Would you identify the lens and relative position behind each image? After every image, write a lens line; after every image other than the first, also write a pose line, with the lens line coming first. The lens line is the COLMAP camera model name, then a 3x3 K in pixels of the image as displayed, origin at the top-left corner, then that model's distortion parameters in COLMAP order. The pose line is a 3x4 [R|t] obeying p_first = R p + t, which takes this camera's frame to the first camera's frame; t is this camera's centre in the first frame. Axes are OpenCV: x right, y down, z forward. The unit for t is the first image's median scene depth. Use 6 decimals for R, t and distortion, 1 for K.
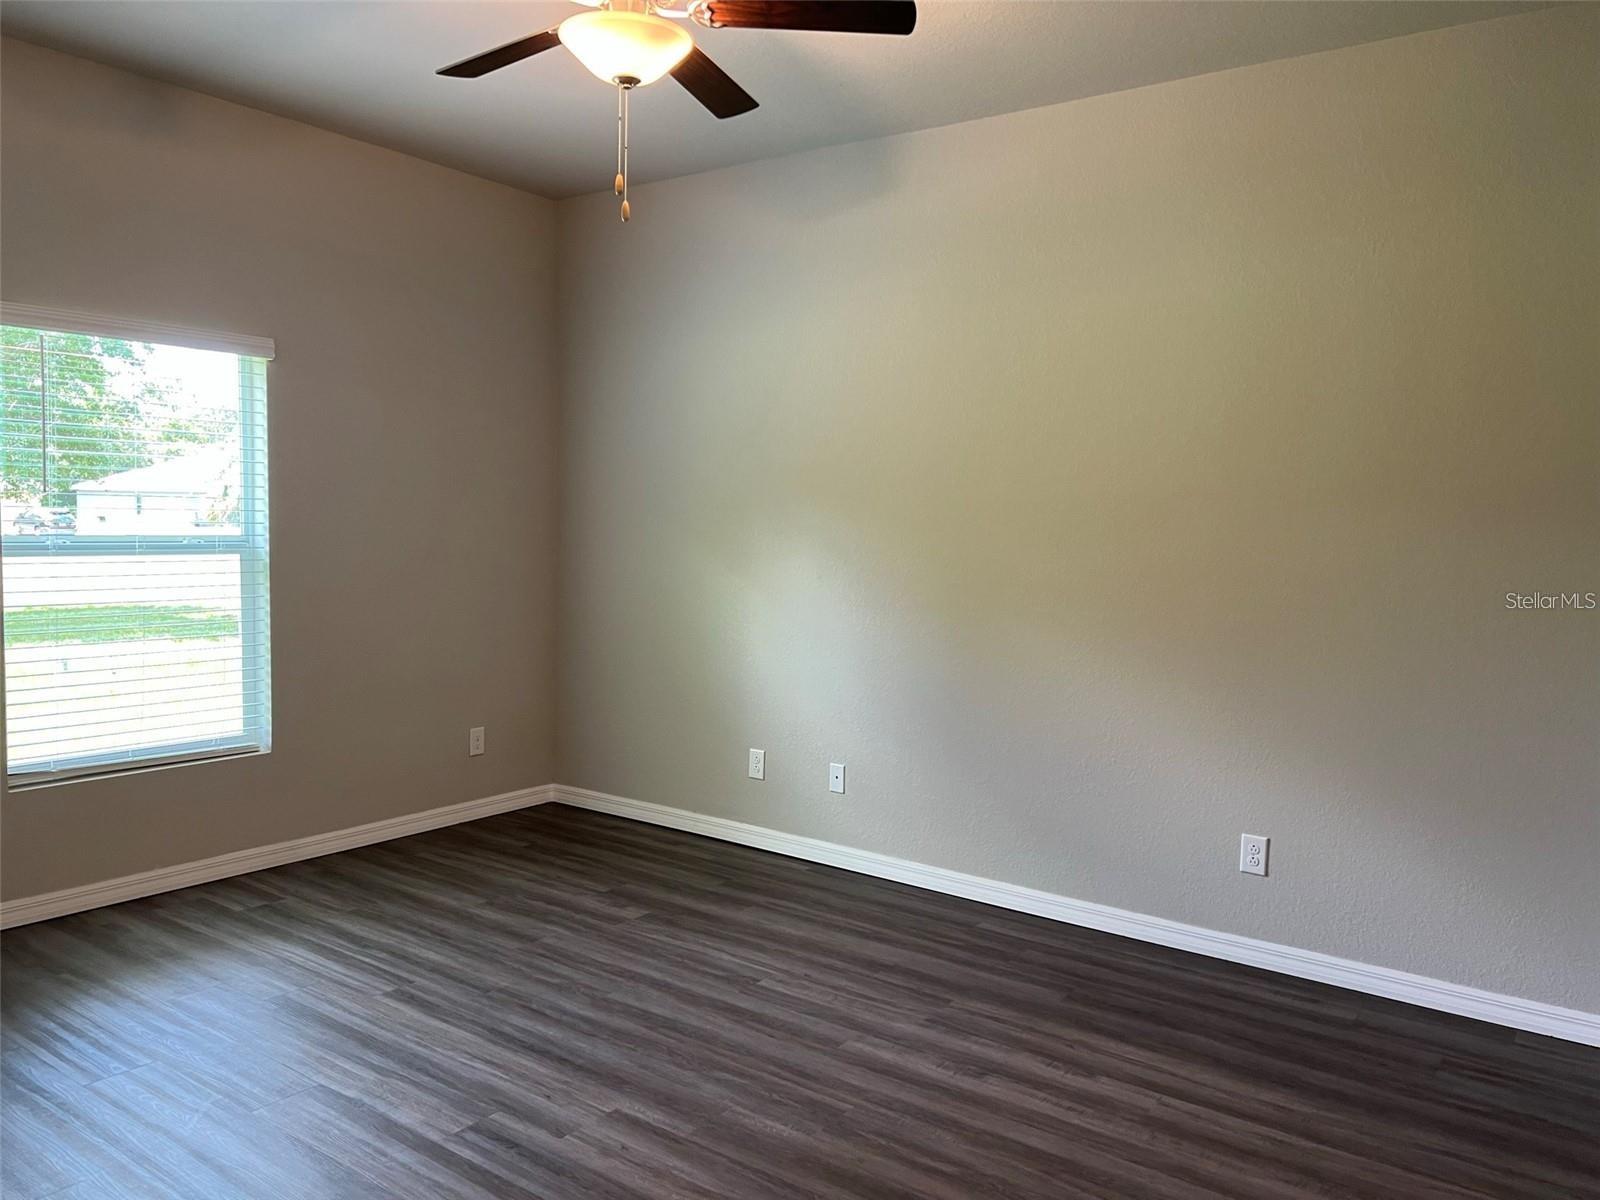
lens RADIAL K [[1196.9, 0, 793.9], [0, 1196.9, 603.0], [0, 0, 1]] dist [0.065845, -0.053276]
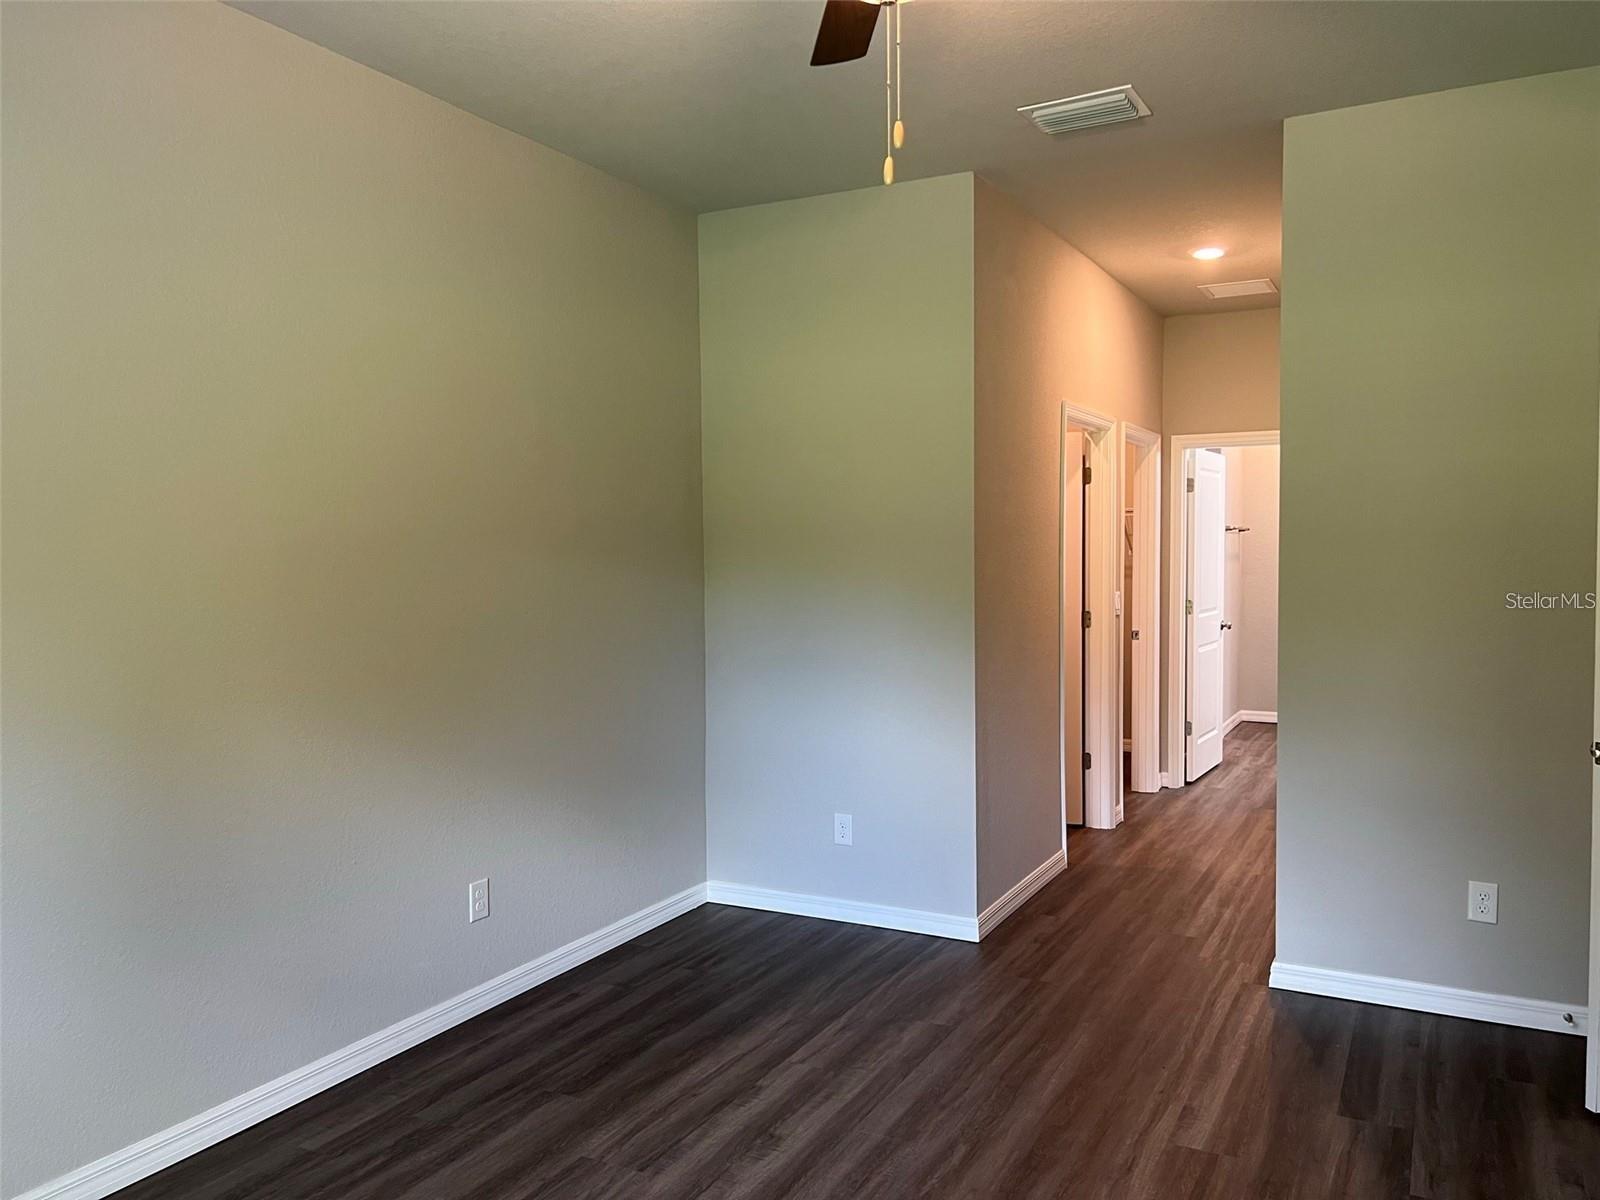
lens RADIAL K [[1196.9, 0, 795.6], [0, 1196.9, 600.0], [0, 0, 1]] dist [0.065845, -0.053276]
pose [[-0.145365, -0.061661, 0.987455, -0.581423], [0.075808, 0.994428, 0.073256, -0.088386], [-0.986470, 0.085506, -0.139880, 0.780893]]
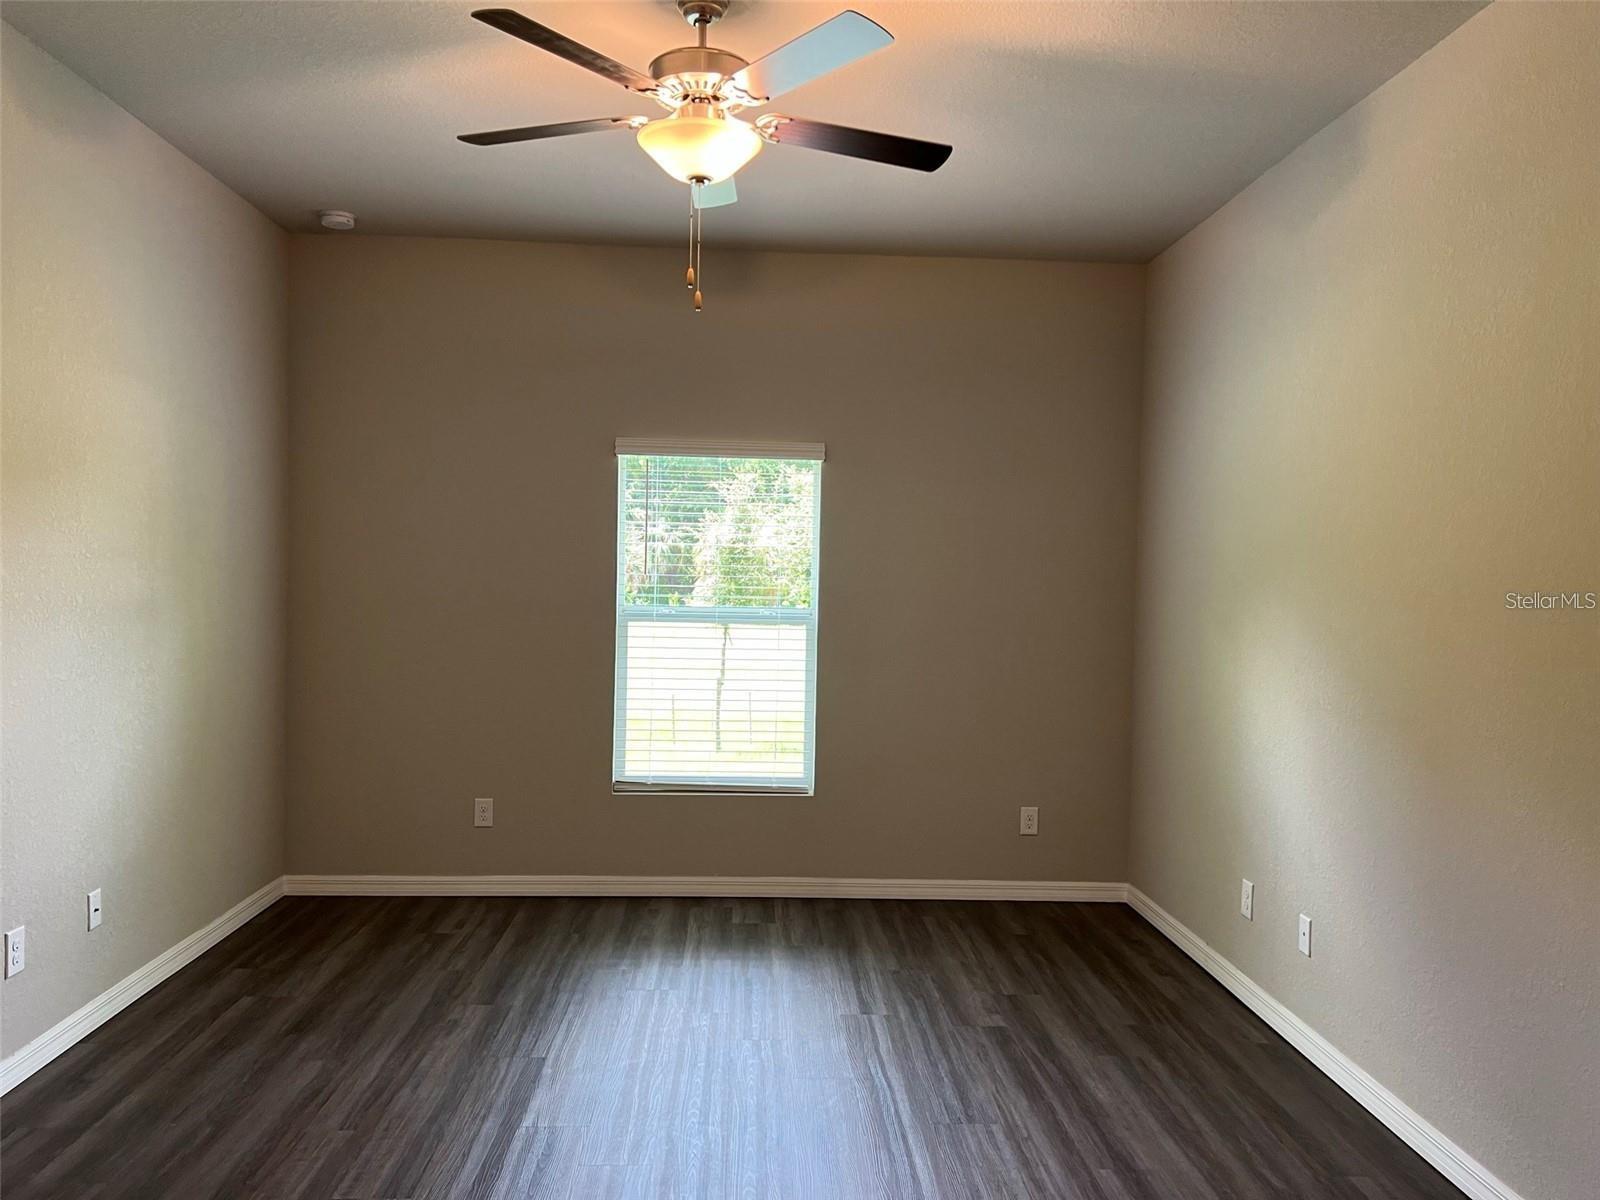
lens RADIAL K [[1196.9, 0, 803.6], [0, 1196.9, 600.9], [0, 0, 1]] dist [0.065845, -0.053276]
pose [[0.652972, 0.015402, -0.757225, 0.473903], [-0.068733, 0.996873, -0.038993, -0.018312], [0.754257, 0.077508, 0.651989, 0.265257]]
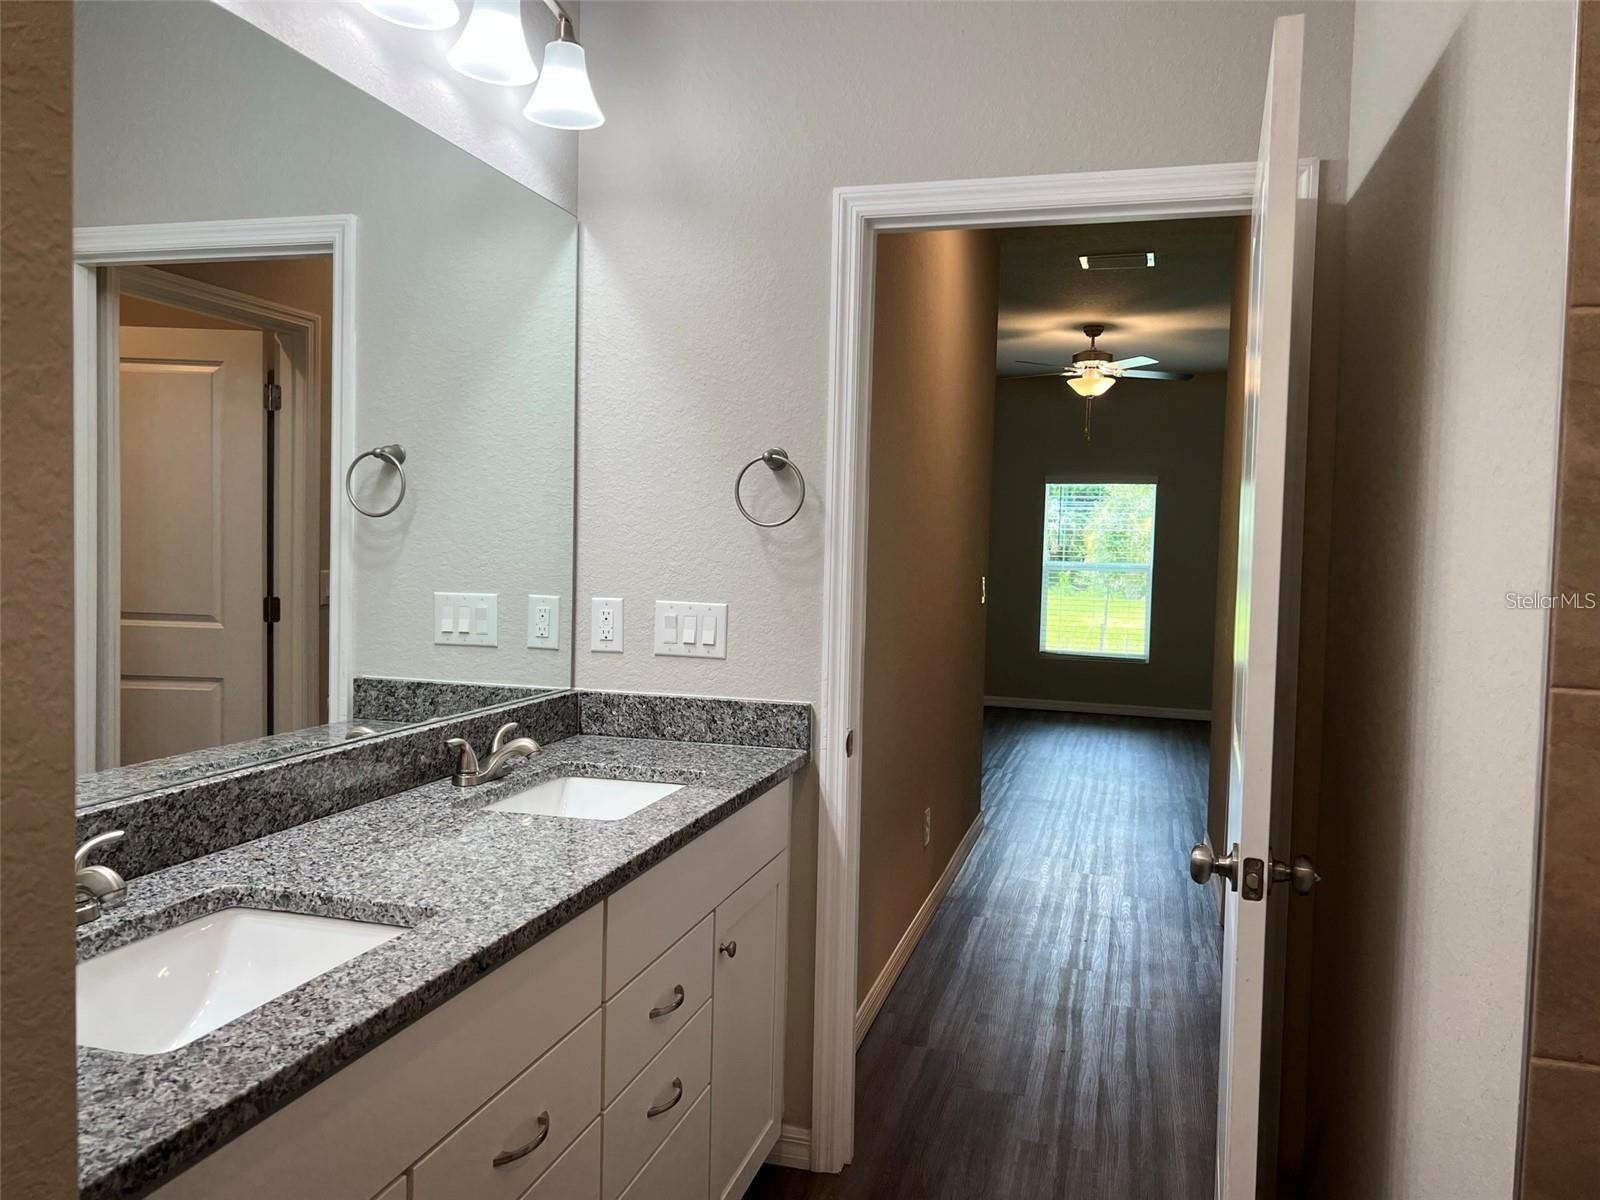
lens RADIAL K [[1196.9, 0, 796.3], [0, 1196.9, 602.8], [0, 0, 1]] dist [0.065845, -0.053276]
pose [[0.375447, 0.037591, -0.926081, 1.500957], [-0.088770, 0.996042, 0.004443, 0.072152], [0.922583, 0.080540, 0.377299, -0.462898]]
